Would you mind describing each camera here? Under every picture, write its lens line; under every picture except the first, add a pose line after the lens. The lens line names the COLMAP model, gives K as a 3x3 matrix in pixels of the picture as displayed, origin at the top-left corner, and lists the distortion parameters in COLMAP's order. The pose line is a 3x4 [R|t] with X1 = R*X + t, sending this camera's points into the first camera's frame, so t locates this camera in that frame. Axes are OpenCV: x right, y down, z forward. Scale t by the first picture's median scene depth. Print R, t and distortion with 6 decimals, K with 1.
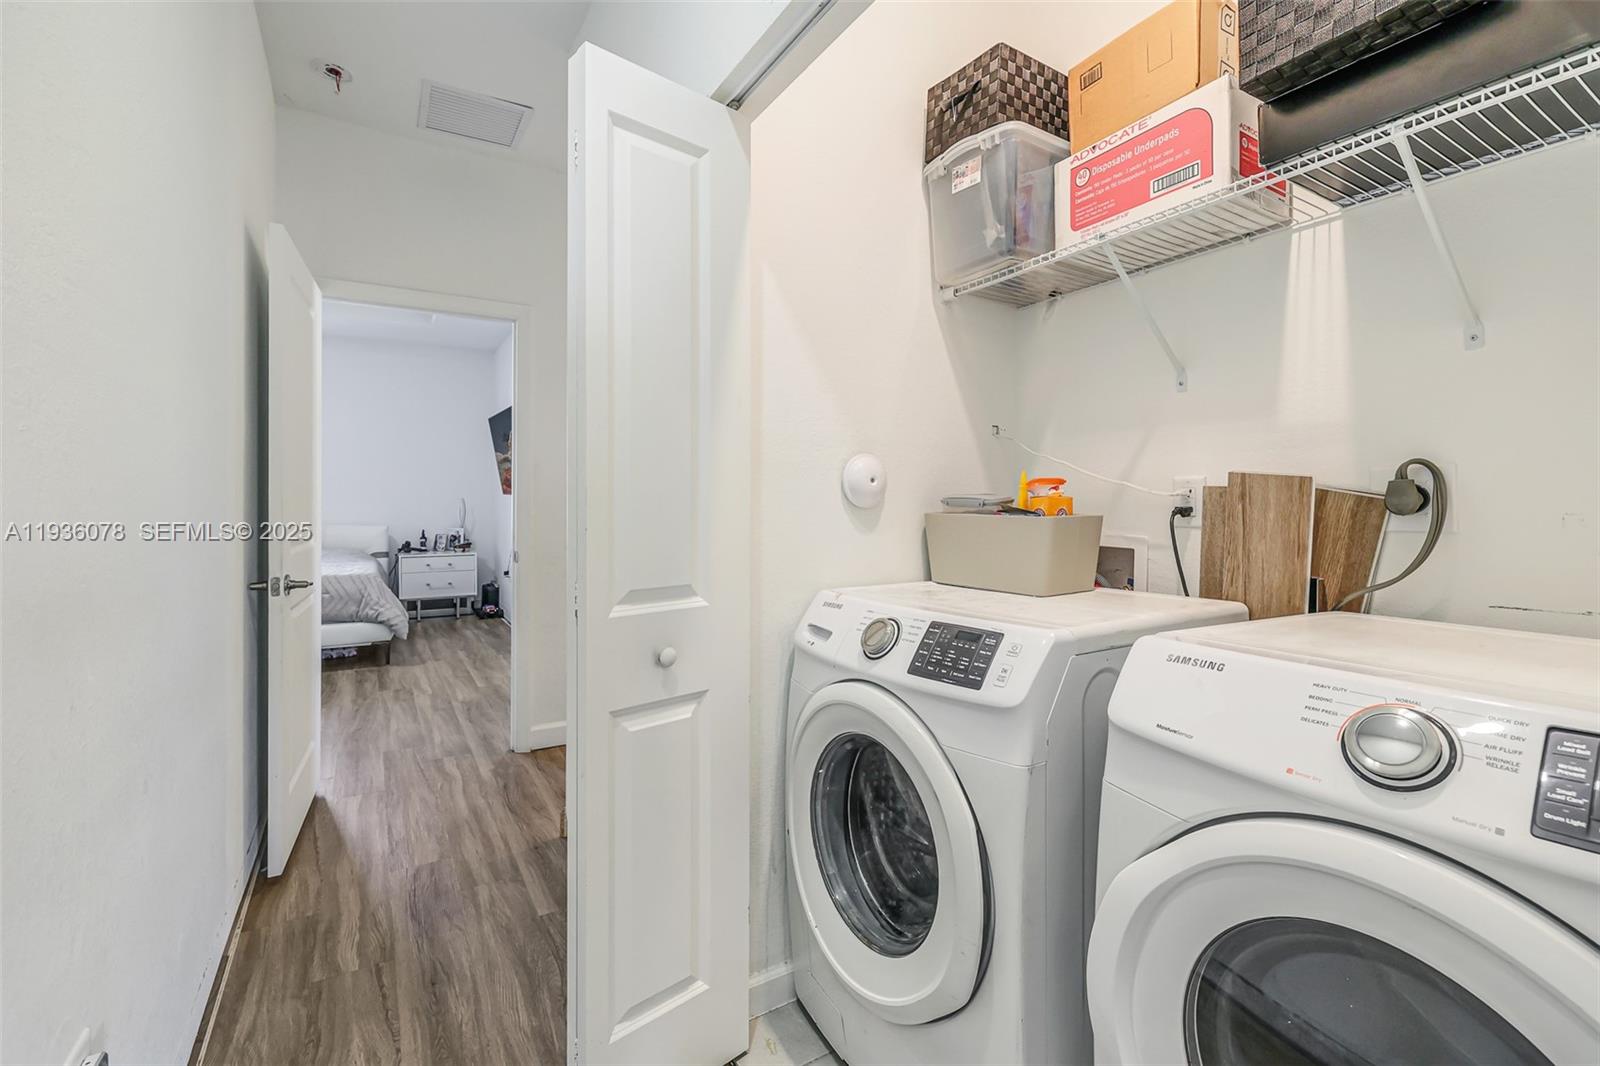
lens RADIAL K [[693.0, 0, 792.7], [0, 693.0, 519.4], [0, 0, 1]] dist [-0.001984, 0.000172]
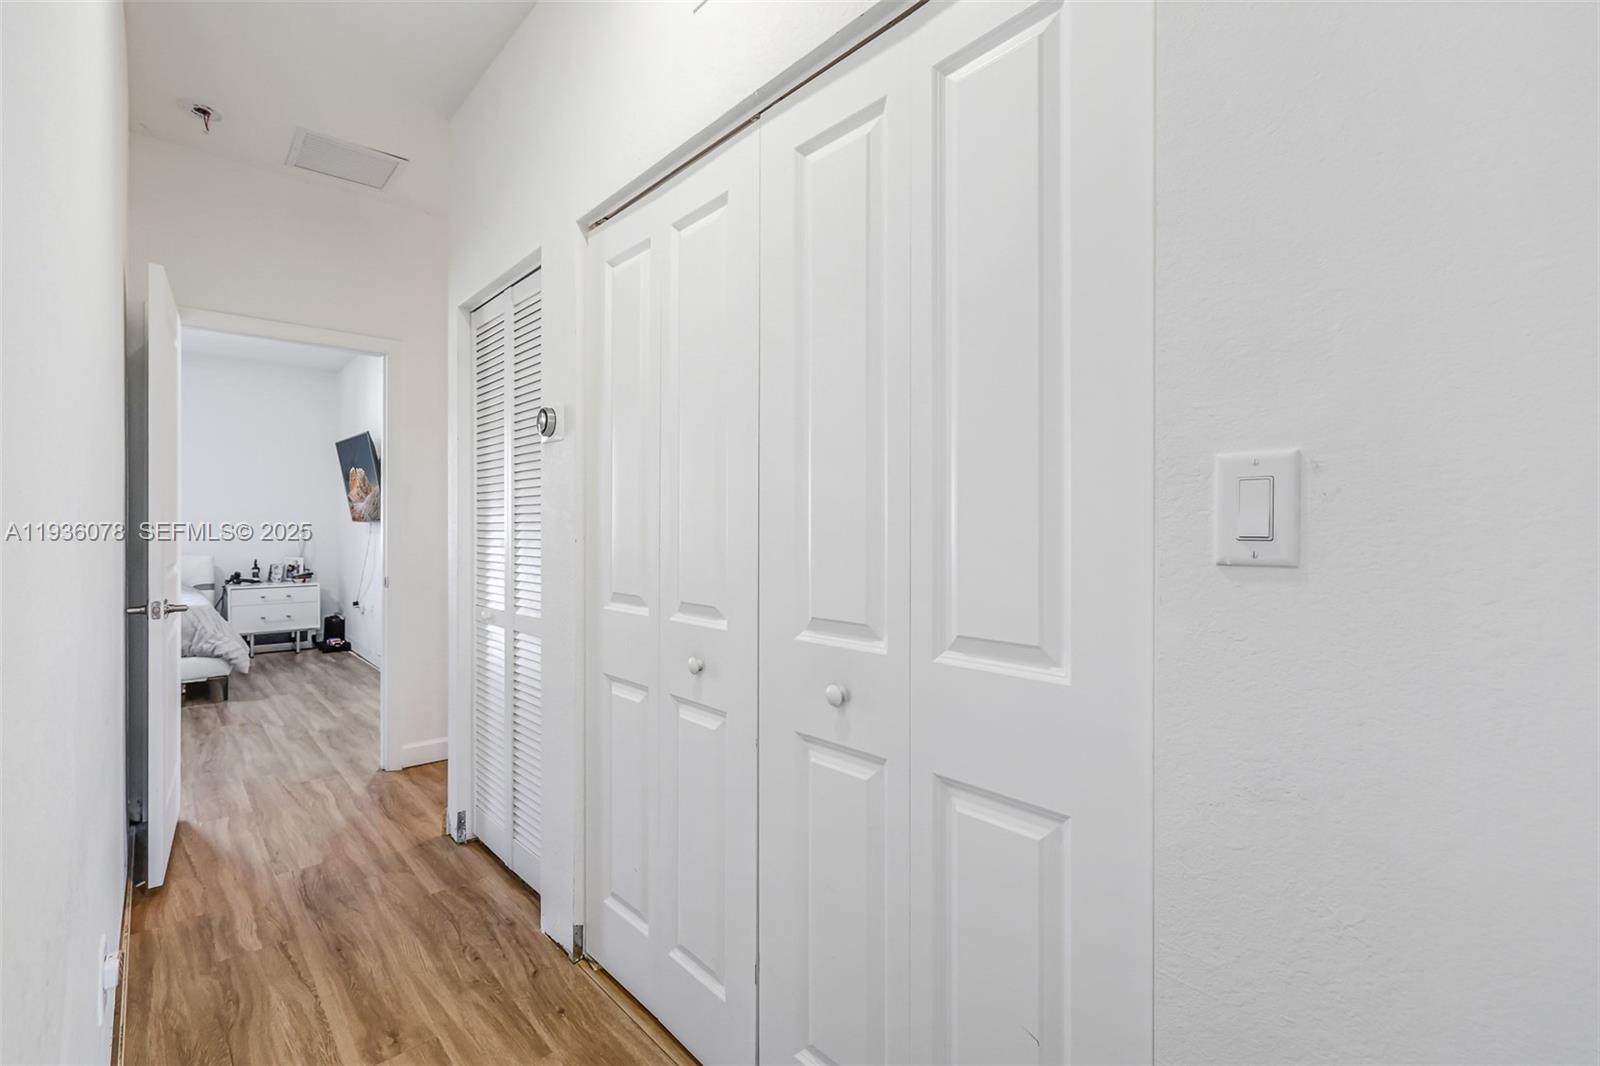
lens RADIAL K [[693.0, 0, 787.2], [0, 693.0, 537.8], [0, 0, 1]] dist [-0.001984, 0.000172]
pose [[0.983168, -0.003323, 0.182673, 0.001716], [0.005660, 0.999909, -0.012269, 0.004728], [-0.182615, 0.013096, 0.983097, -0.173529]]
